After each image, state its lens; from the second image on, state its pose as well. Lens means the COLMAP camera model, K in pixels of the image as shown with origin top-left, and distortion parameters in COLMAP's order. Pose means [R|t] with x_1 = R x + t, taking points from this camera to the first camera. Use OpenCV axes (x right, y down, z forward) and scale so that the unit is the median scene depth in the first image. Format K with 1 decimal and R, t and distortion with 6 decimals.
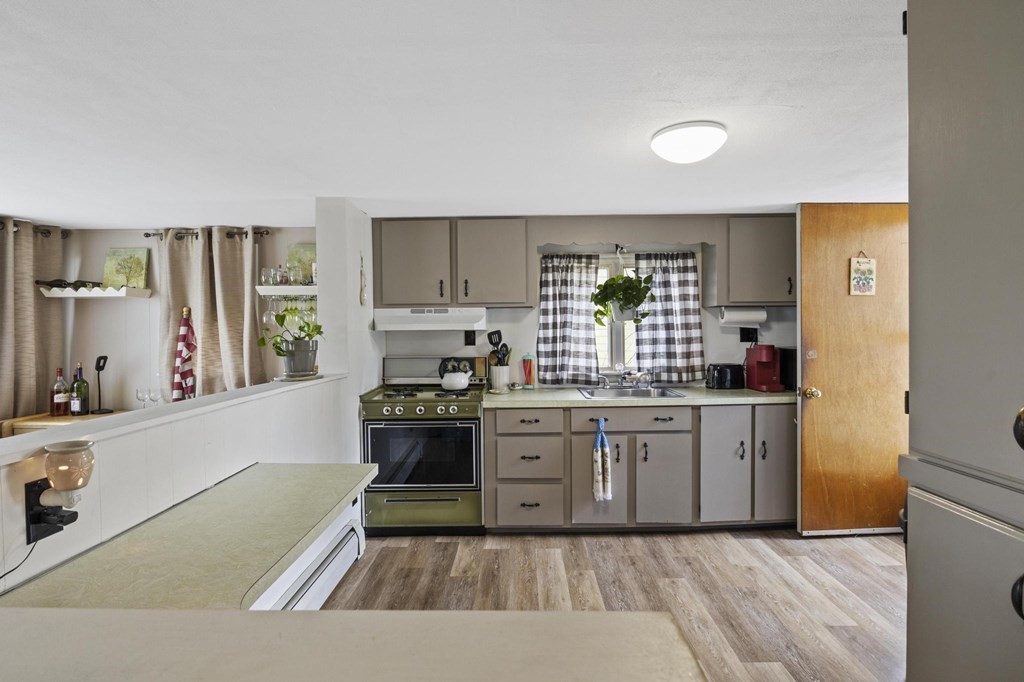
lens RADIAL K [[506.2, 0, 514.8], [0, 506.2, 329.7], [0, 0, 1]] dist [-0.026838, 0.000080]
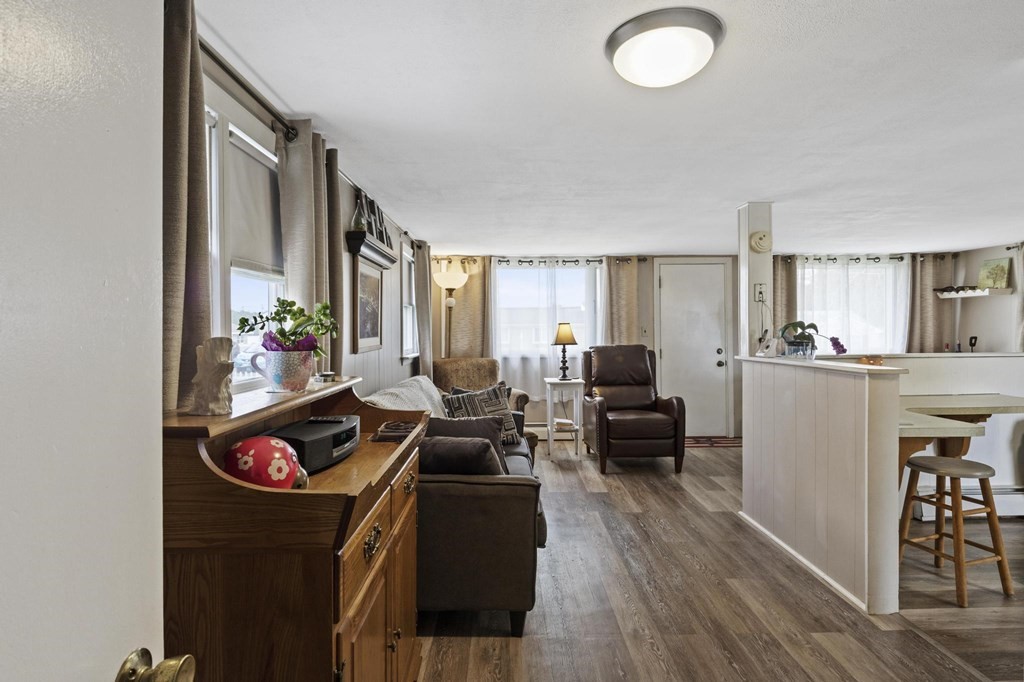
lens RADIAL K [[506.2, 0, 514.8], [0, 506.2, 329.7], [0, 0, 1]] dist [-0.026838, 0.000080]
pose [[0.007808, 0.002413, -0.999967, 0.617329], [0.001258, 0.999996, 0.002423, 0.027327], [0.999969, -0.001277, 0.007805, -0.366876]]
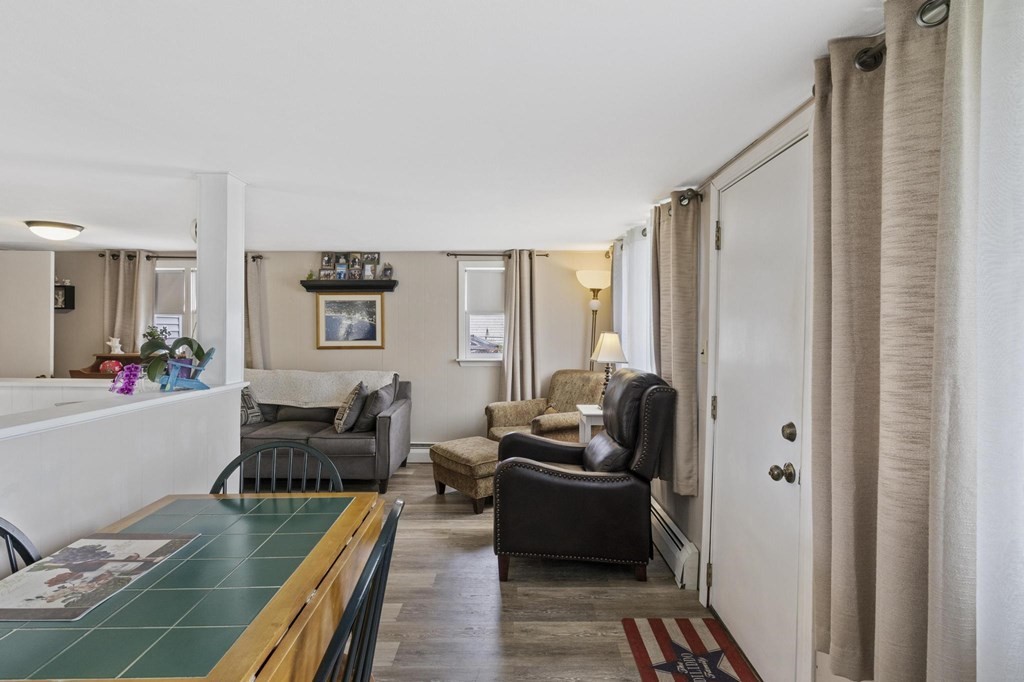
lens RADIAL K [[506.2, 0, 514.8], [0, 506.2, 329.7], [0, 0, 1]] dist [-0.026838, 0.000080]
pose [[-0.999639, -0.002586, -0.026736, -0.704641], [-0.002926, 0.999916, 0.012651, -0.005310], [0.026701, 0.012724, -0.999562, 0.787114]]
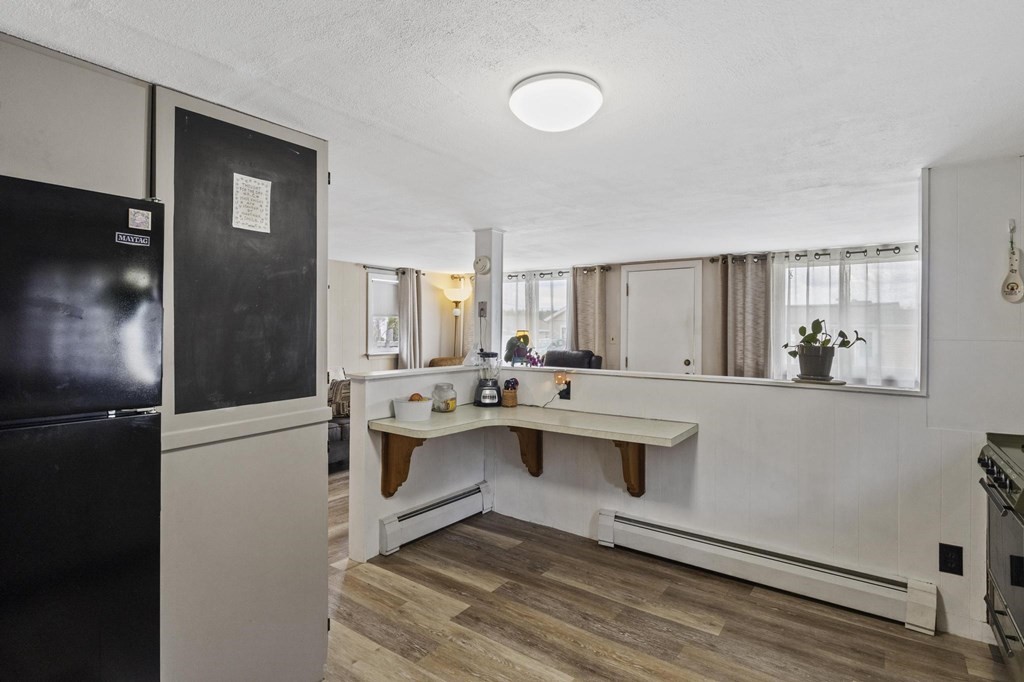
lens RADIAL K [[506.2, 0, 514.8], [0, 506.2, 329.7], [0, 0, 1]] dist [-0.026838, 0.000080]
pose [[-0.572414, -0.004296, -0.819953, 0.529094], [-0.010713, 0.999940, 0.002239, 0.005680], [0.819894, 0.010066, -0.572426, 0.757281]]
